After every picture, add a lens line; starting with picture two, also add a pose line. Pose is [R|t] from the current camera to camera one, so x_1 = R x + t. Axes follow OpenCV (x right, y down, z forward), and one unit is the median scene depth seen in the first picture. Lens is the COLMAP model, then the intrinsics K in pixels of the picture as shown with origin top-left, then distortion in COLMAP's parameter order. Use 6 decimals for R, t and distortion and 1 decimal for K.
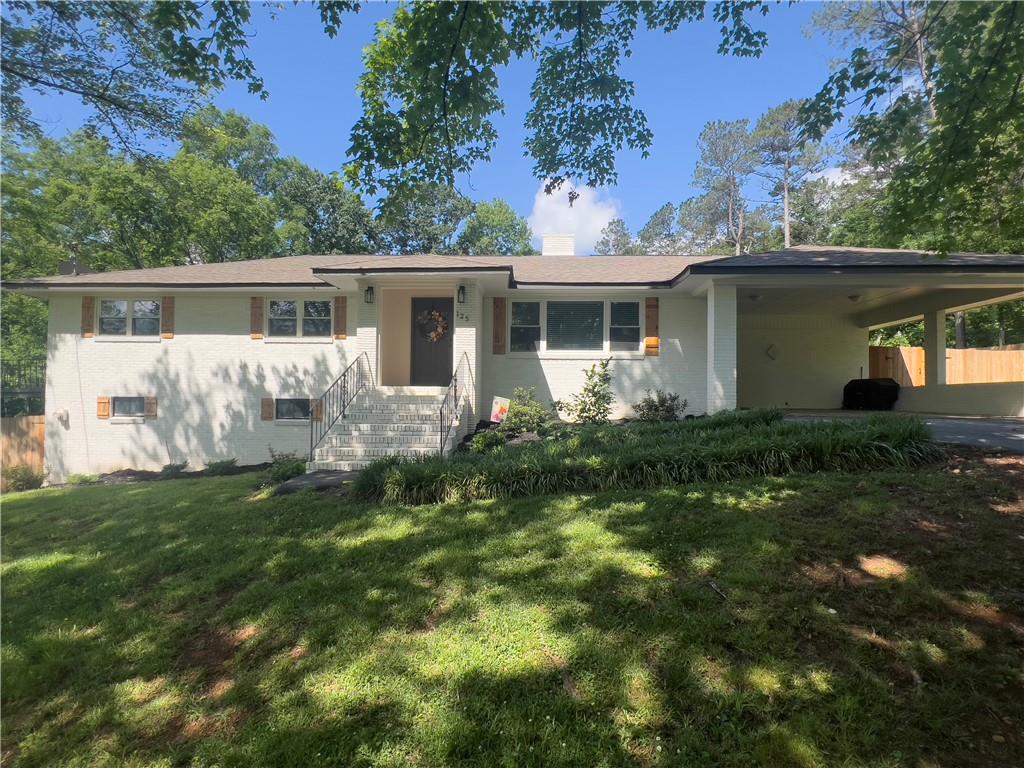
lens RADIAL K [[521.0, 0, 512.0], [0, 521.0, 384.0], [0, 0, 1]] dist [0.001138, 0.000006]
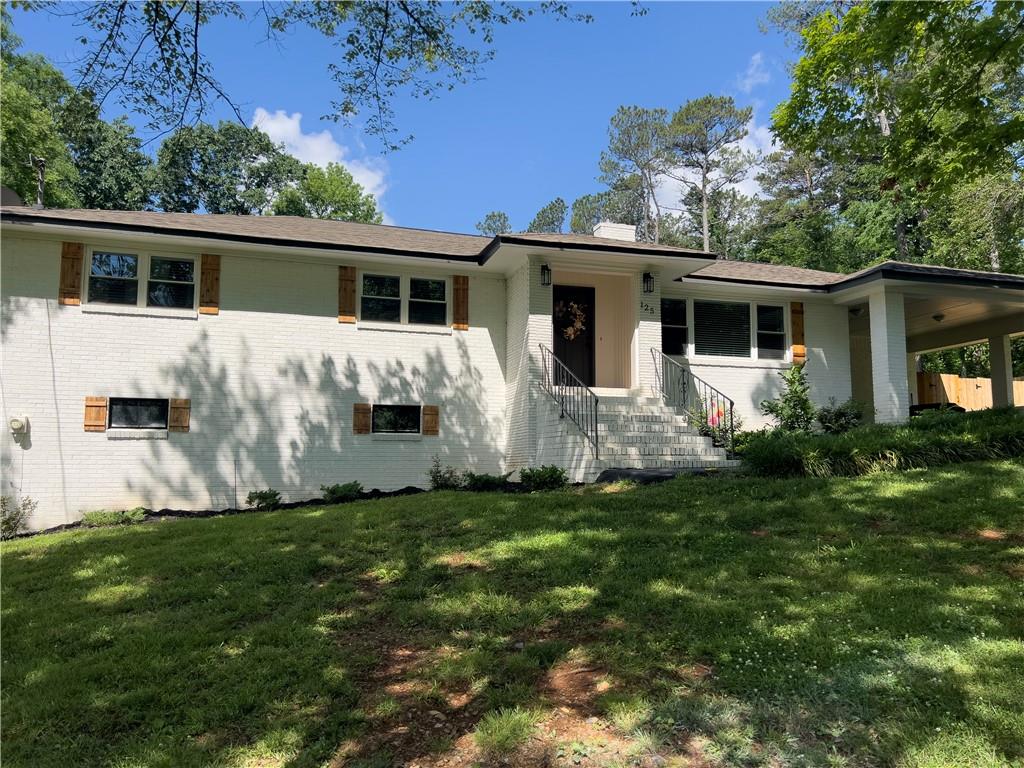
lens RADIAL K [[774.1, 0, 508.6], [0, 774.1, 391.1], [0, 0, 1]] dist [0.079668, -0.096965]
pose [[0.931388, 0.025489, 0.363134, -0.669023], [0.002444, 0.997085, -0.076256, 0.089342], [-0.364020, 0.071911, 0.928611, -0.078886]]
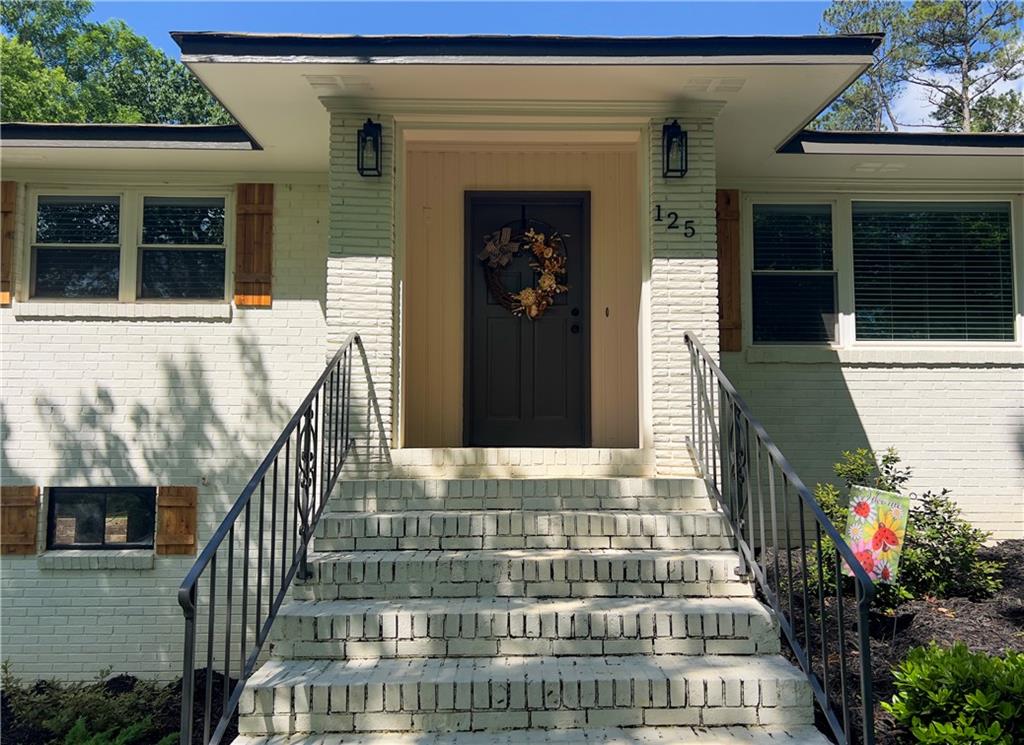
lens RADIAL K [[799.4, 0, 525.5], [0, 799.4, 390.7], [0, 0, 1]] dist [0.004146, -0.006351]
pose [[0.995877, -0.005678, 0.090535, -0.199027], [0.010835, 0.998340, -0.056569, -0.003723], [-0.090064, 0.057317, 0.994285, 0.473889]]
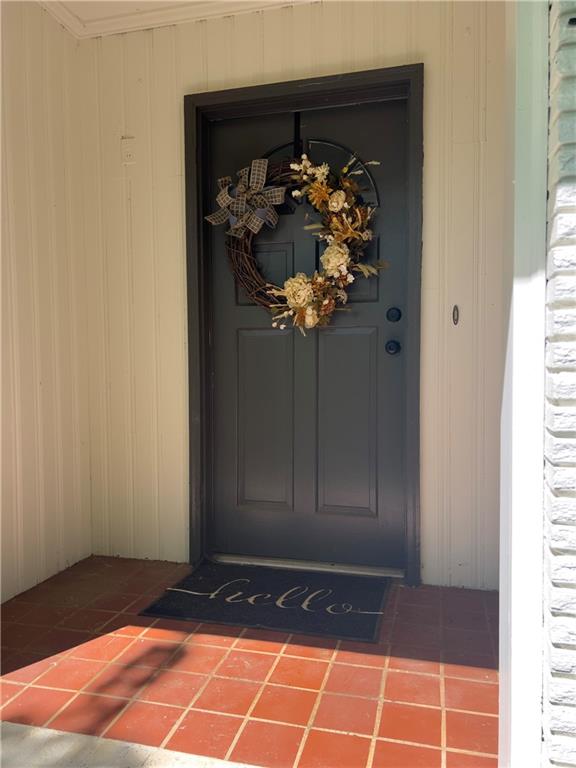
lens RADIAL K [[580.6, 0, 288.0], [0, 580.6, 384.0], [0, 0, 1]] dist [0.079668, -0.096965]
pose [[0.982980, -0.013952, -0.183185, -0.117602], [0.023862, 0.998362, 0.052006, -0.072486], [0.182159, -0.055492, 0.981702, 0.787666]]
